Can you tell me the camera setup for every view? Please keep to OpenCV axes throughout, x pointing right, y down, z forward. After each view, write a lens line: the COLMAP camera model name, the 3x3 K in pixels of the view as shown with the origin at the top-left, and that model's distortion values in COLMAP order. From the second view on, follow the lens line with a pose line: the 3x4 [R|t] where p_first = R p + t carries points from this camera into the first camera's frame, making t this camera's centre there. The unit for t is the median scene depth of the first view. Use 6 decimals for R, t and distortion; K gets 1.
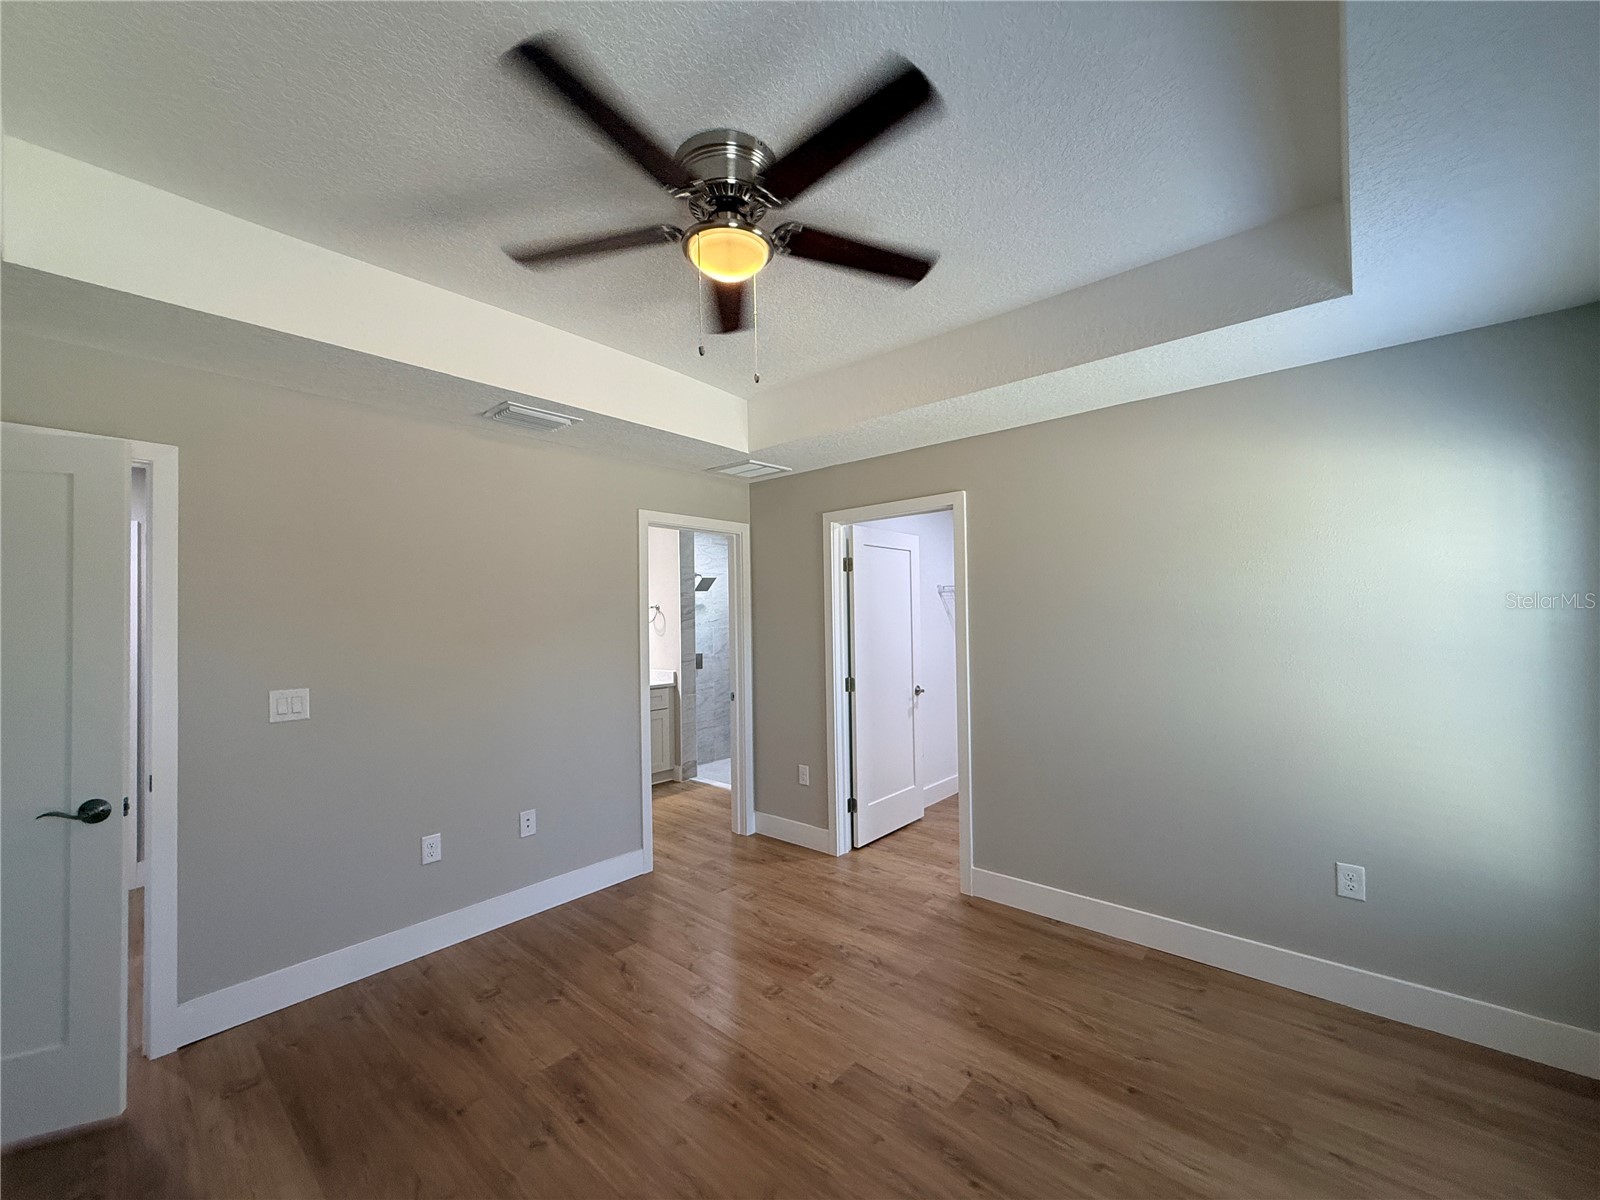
lens RADIAL K [[632.7, 0, 797.1], [0, 632.7, 606.1], [0, 0, 1]] dist [0.000156, -0.000063]
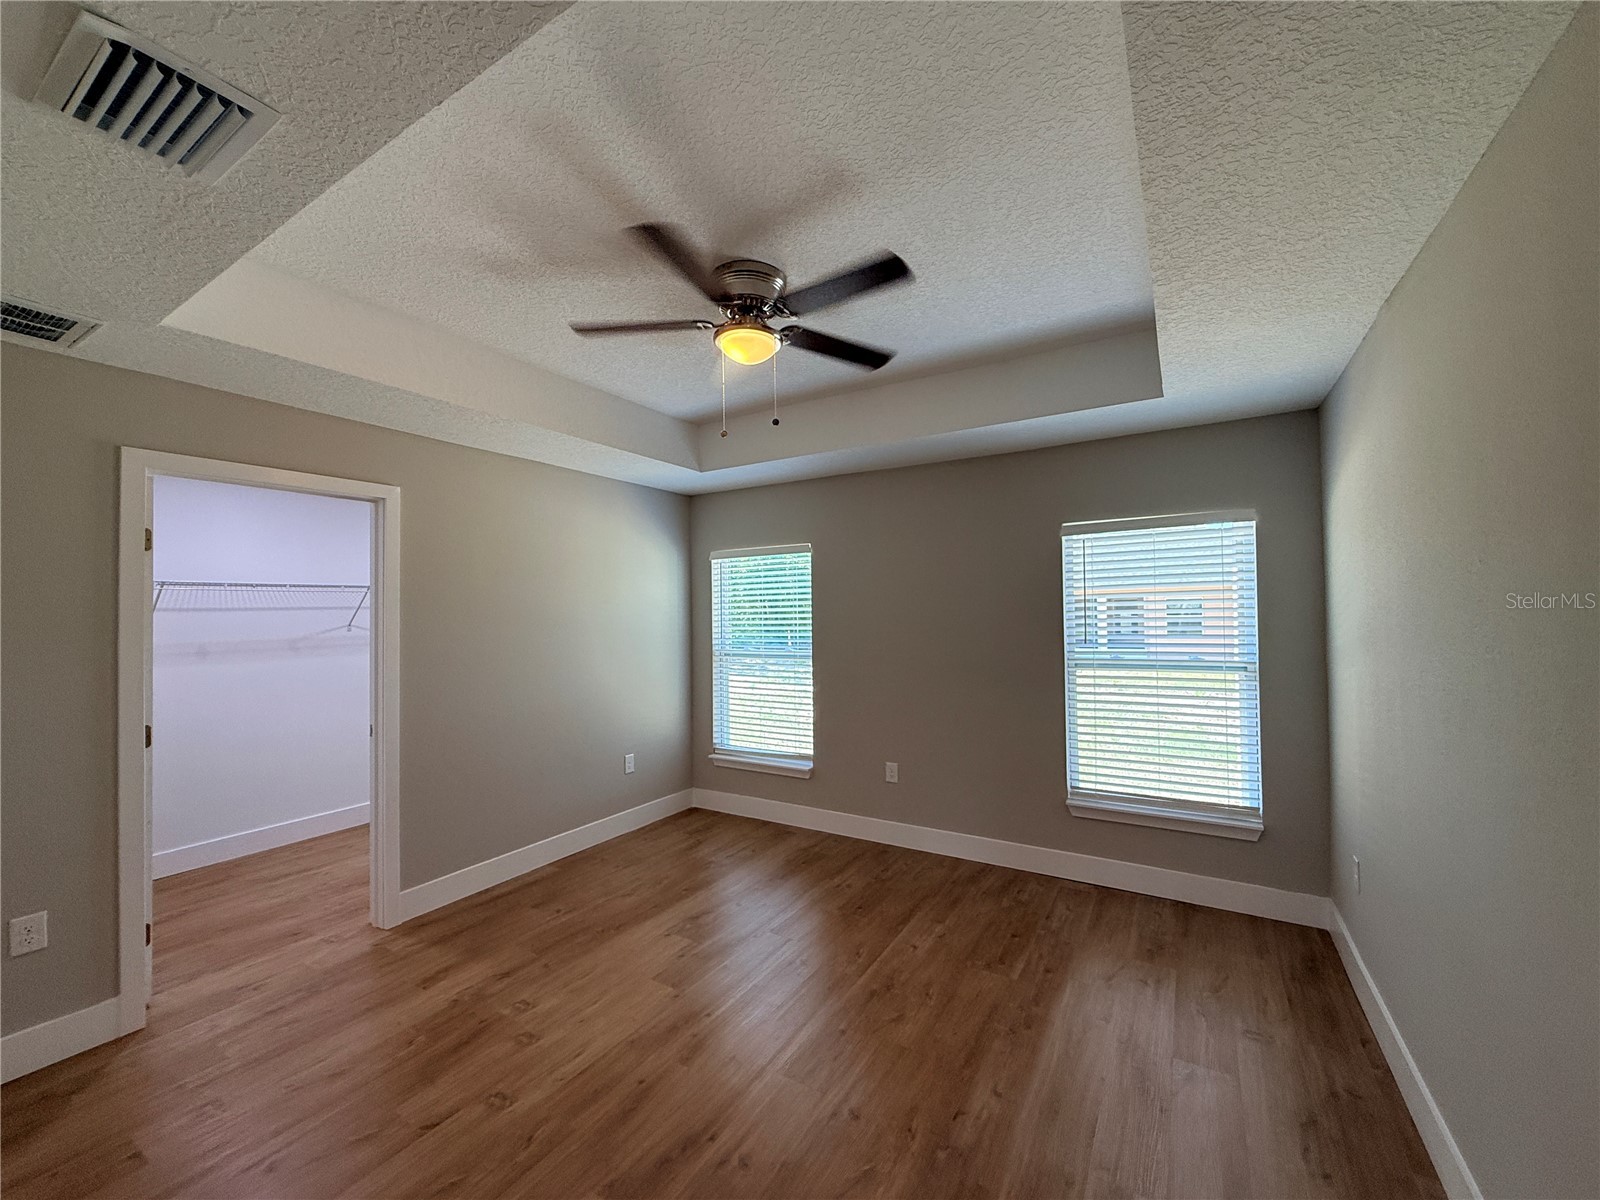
lens RADIAL K [[632.7, 0, 797.1], [0, 632.7, 606.1], [0, 0, 1]] dist [0.000156, -0.000063]
pose [[-0.171252, 0.033059, 0.984672, -0.529711], [-0.004120, 0.999404, -0.034270, 0.014192], [-0.985219, -0.009925, -0.171014, 0.412873]]
